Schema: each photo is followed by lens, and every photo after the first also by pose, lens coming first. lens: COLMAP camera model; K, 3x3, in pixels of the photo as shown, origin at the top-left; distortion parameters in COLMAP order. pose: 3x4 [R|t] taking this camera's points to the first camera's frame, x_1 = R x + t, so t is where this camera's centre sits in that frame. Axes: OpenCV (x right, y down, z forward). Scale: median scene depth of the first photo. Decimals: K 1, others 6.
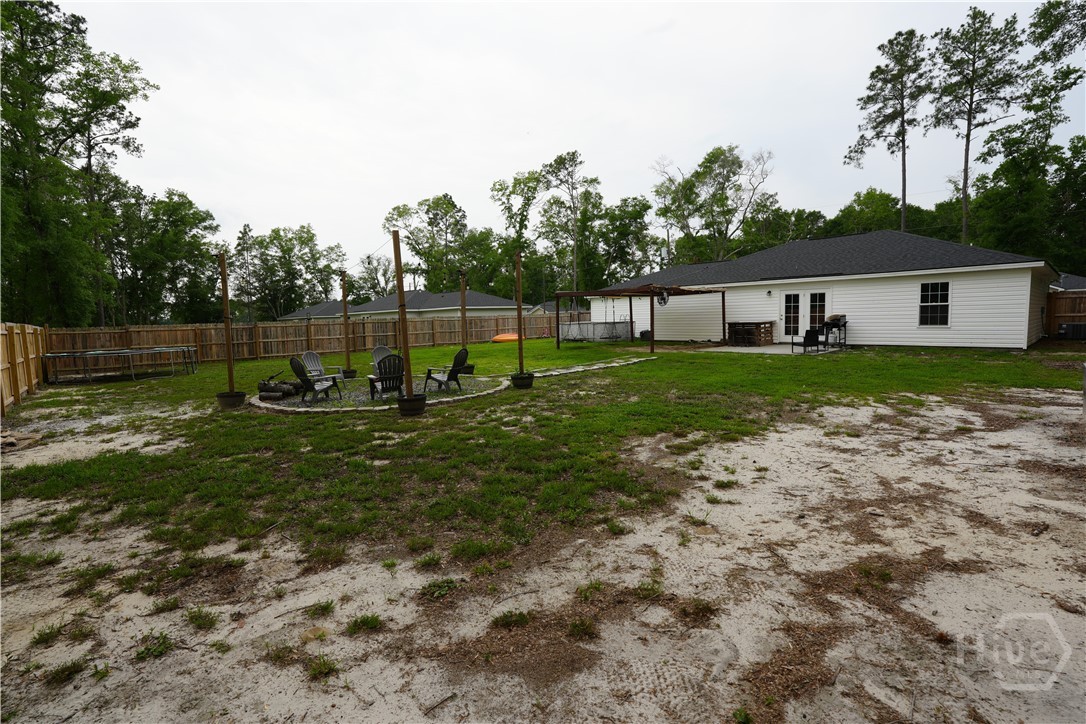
lens RADIAL K [[494.5, 0, 543.0], [0, 494.5, 362.0], [0, 0, 1]] dist [-0.073779, 0.025350]
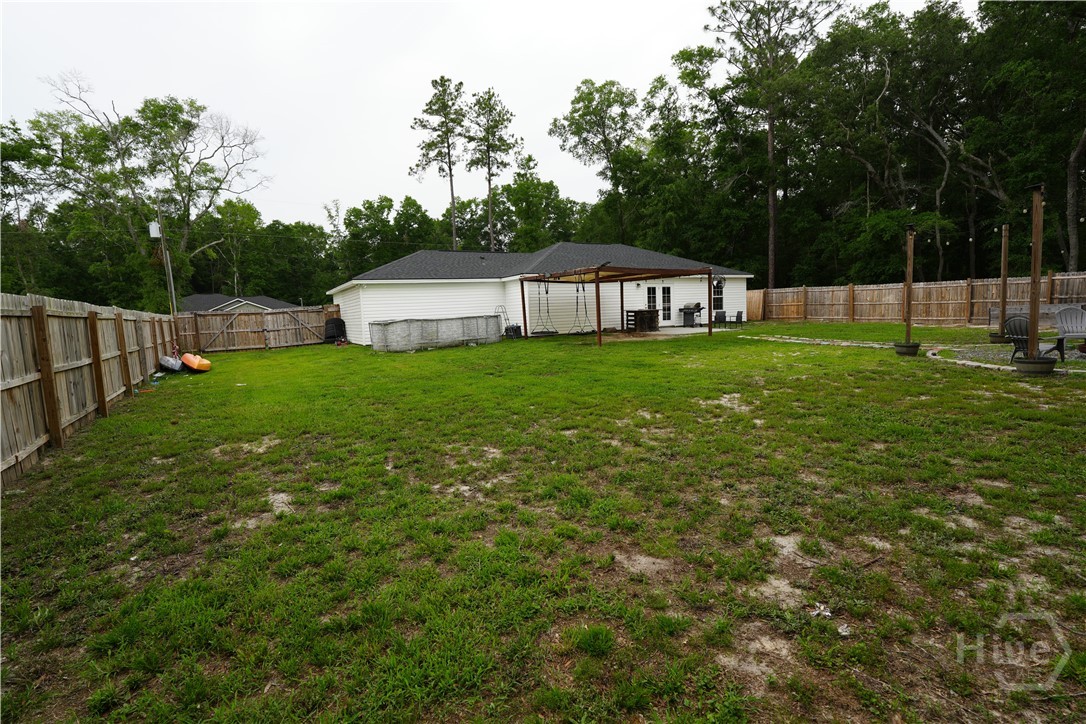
lens RADIAL K [[494.5, 0, 543.0], [0, 494.5, 362.0], [0, 0, 1]] dist [-0.073779, 0.025350]
pose [[0.193684, -0.083104, 0.977538, -0.417315], [0.124211, 0.990465, 0.059592, -0.033748], [-0.973169, 0.109878, 0.202159, 0.570855]]
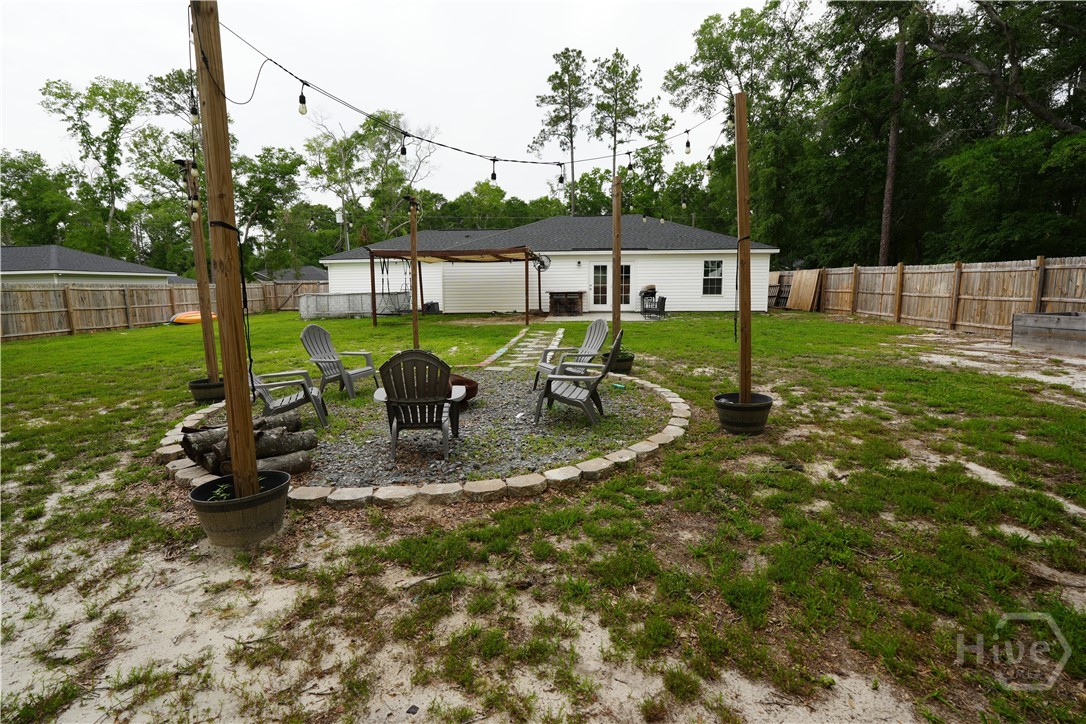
lens RADIAL K [[494.5, 0, 543.0], [0, 494.5, 362.0], [0, 0, 1]] dist [-0.073779, 0.025350]
pose [[0.707075, -0.087429, 0.701713, -0.191581], [0.055008, 0.996121, 0.068681, -0.005782], [-0.704996, -0.009963, 0.709141, 0.178436]]
